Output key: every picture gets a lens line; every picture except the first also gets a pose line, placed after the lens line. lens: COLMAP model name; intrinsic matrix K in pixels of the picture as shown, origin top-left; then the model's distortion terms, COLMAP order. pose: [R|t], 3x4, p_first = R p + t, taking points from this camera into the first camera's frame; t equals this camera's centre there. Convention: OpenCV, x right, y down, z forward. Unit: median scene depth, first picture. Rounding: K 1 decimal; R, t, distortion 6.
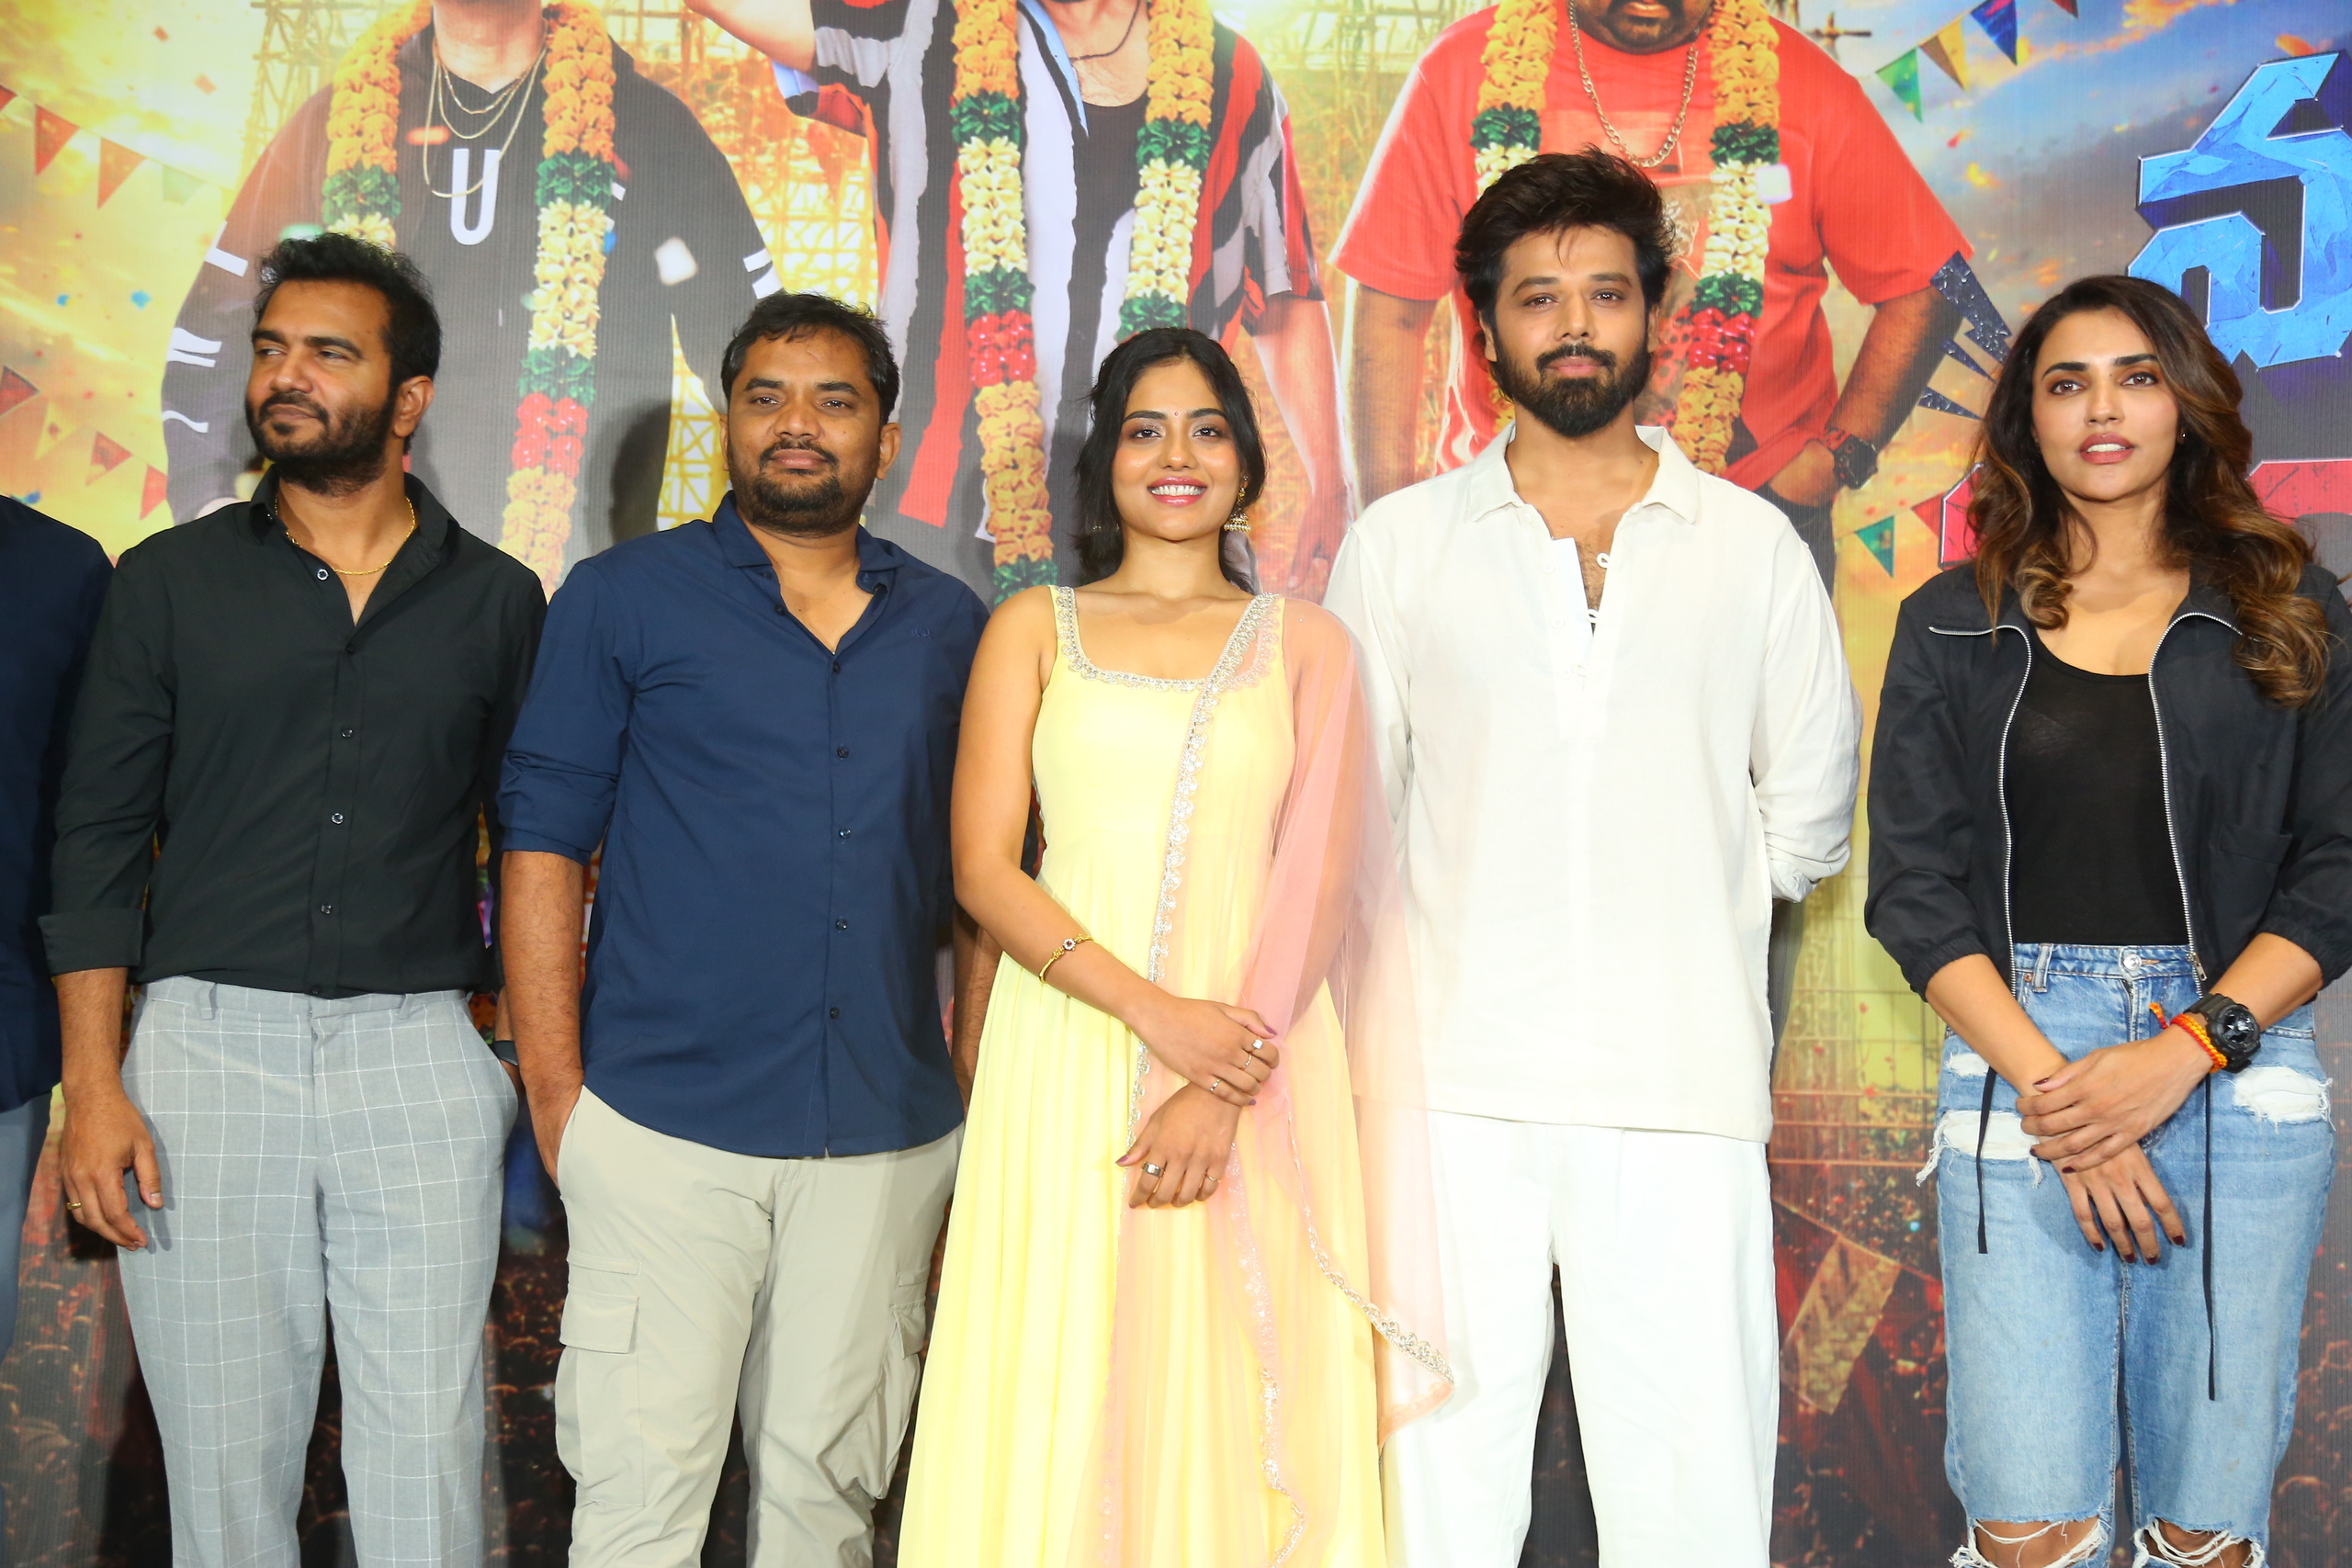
lens RADIAL K [[3156.3, 0, 1168.7], [0, 3156.3, 780.3], [0, 0, 1]] dist [0.106931, 0.160219]
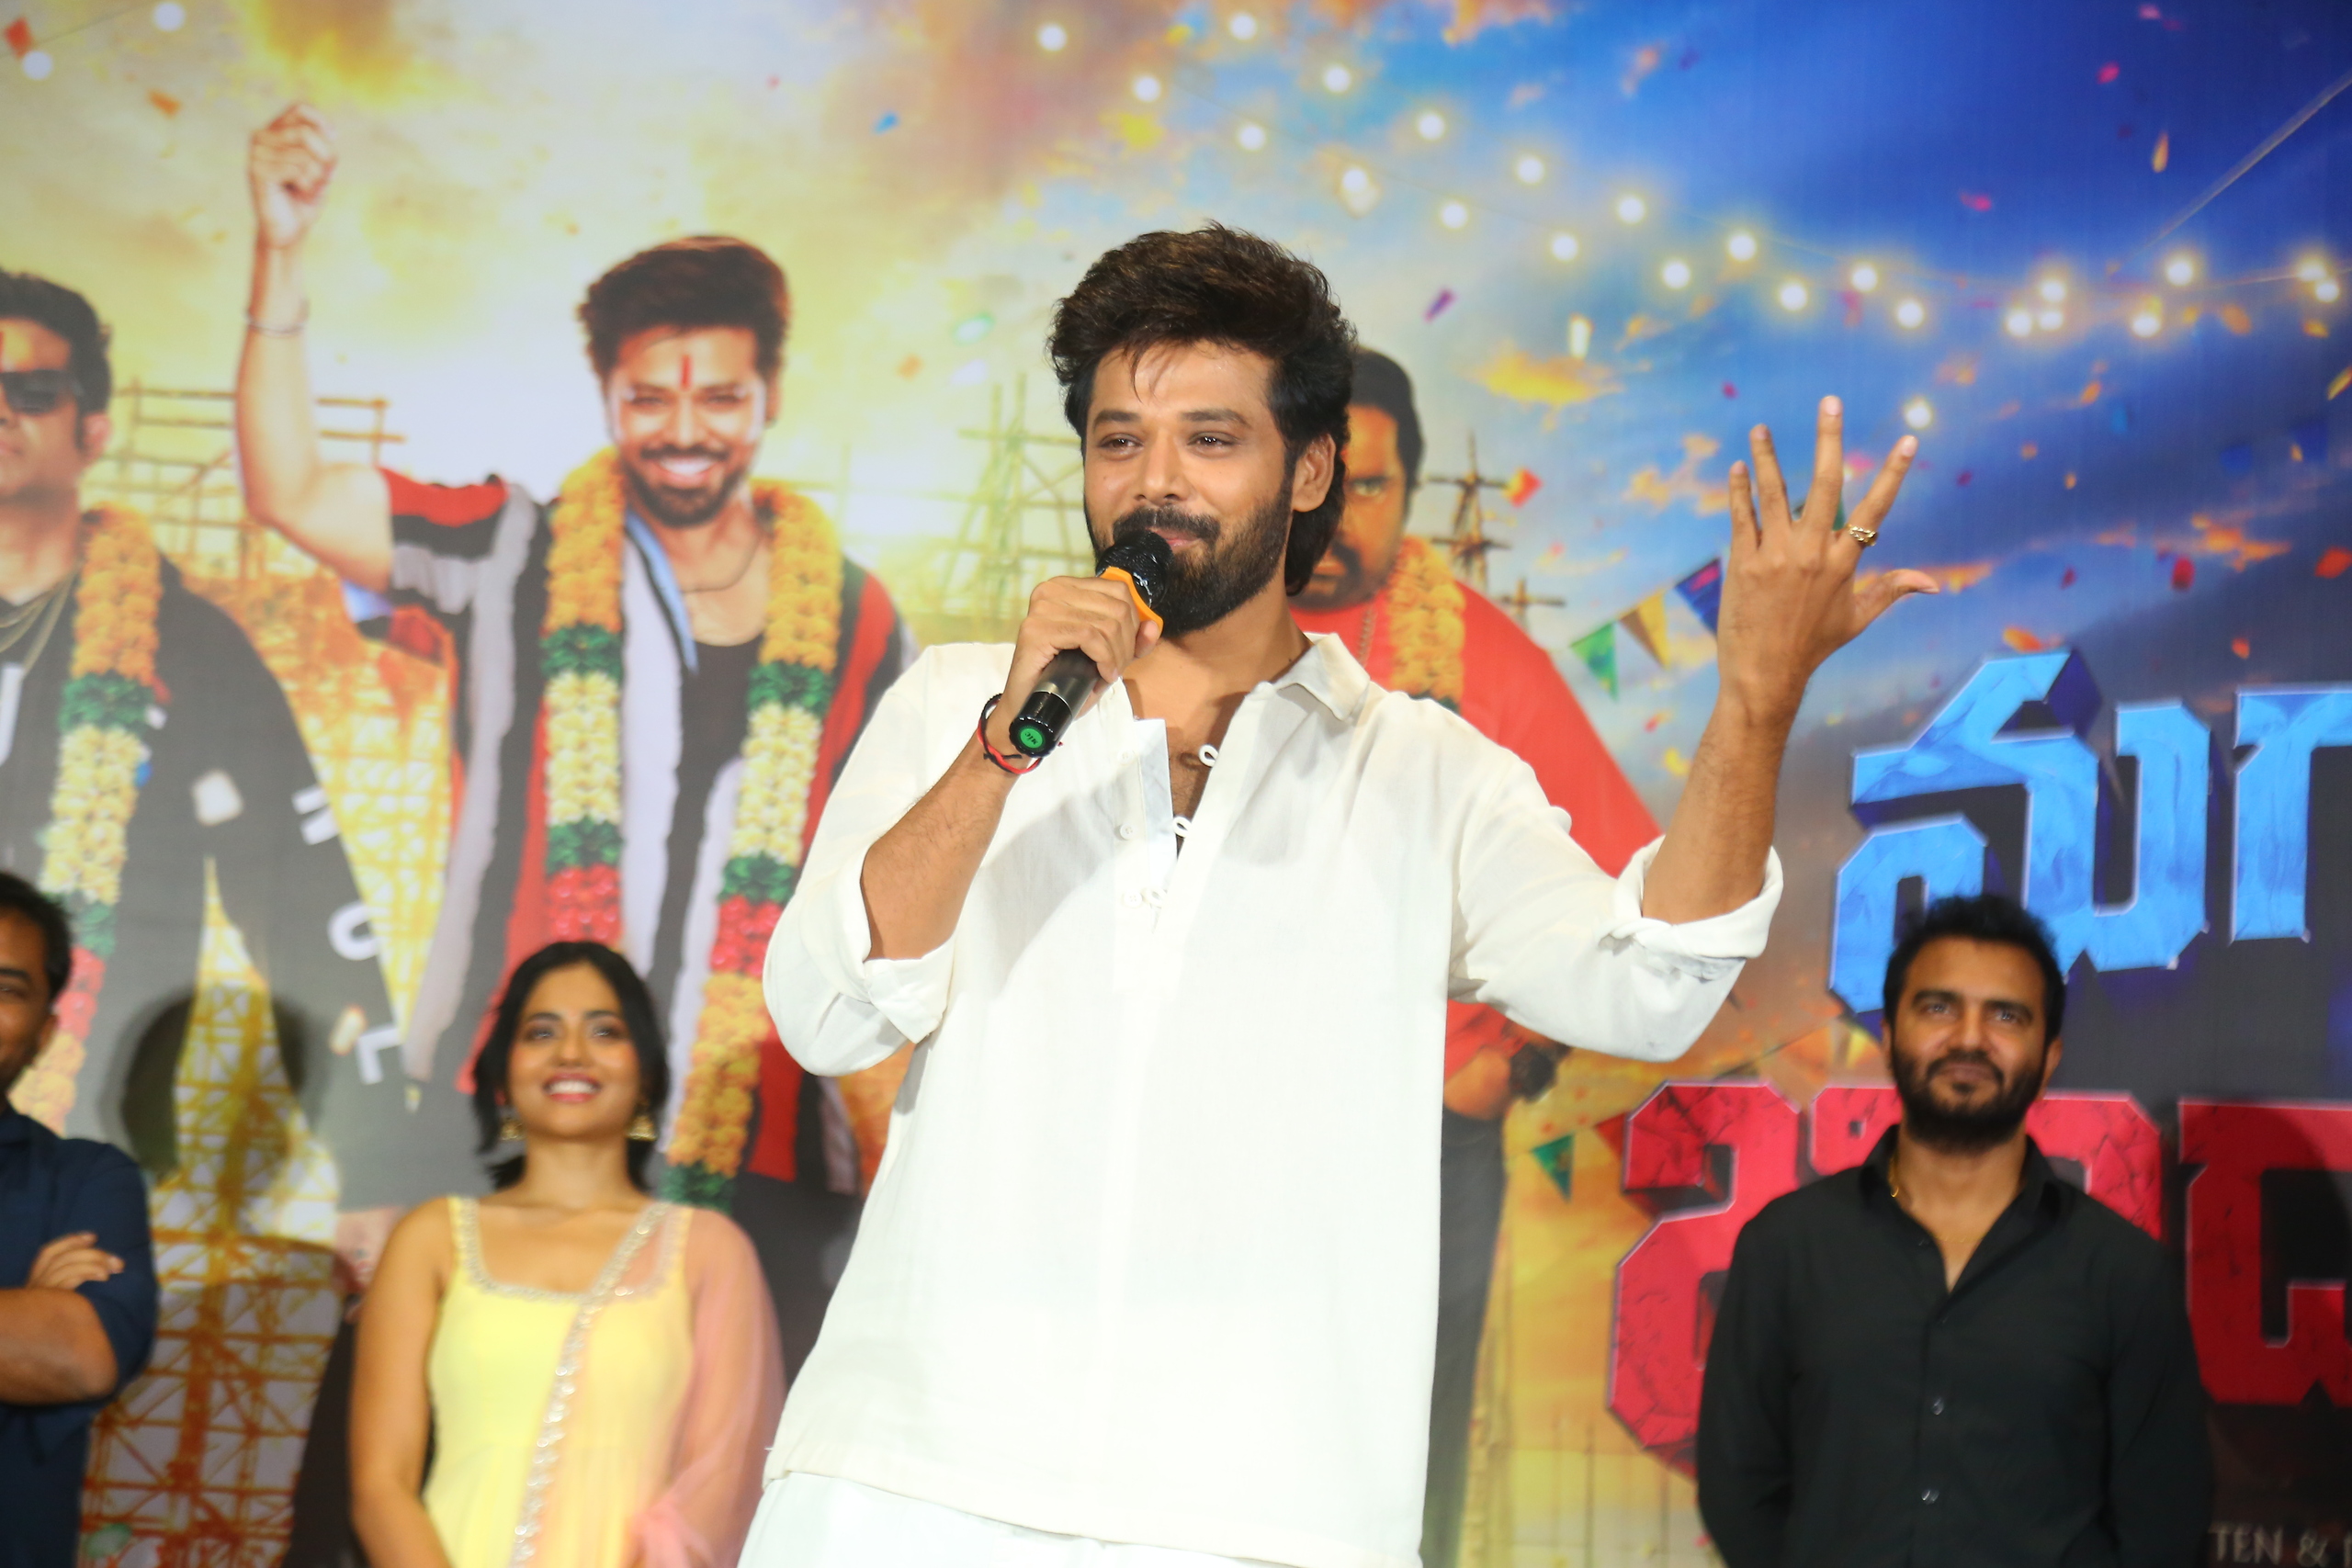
lens RADIAL K [[6445.0, 0, 1167.3], [0, 6445.0, 767.9], [0, 0, 1]] dist [0.680151, -1.392481]
pose [[0.999300, 0.037182, 0.004052, 0.100837], [-0.036283, 0.989994, -0.136368, 0.066274], [-0.009082, 0.136126, 0.990650, -0.802021]]
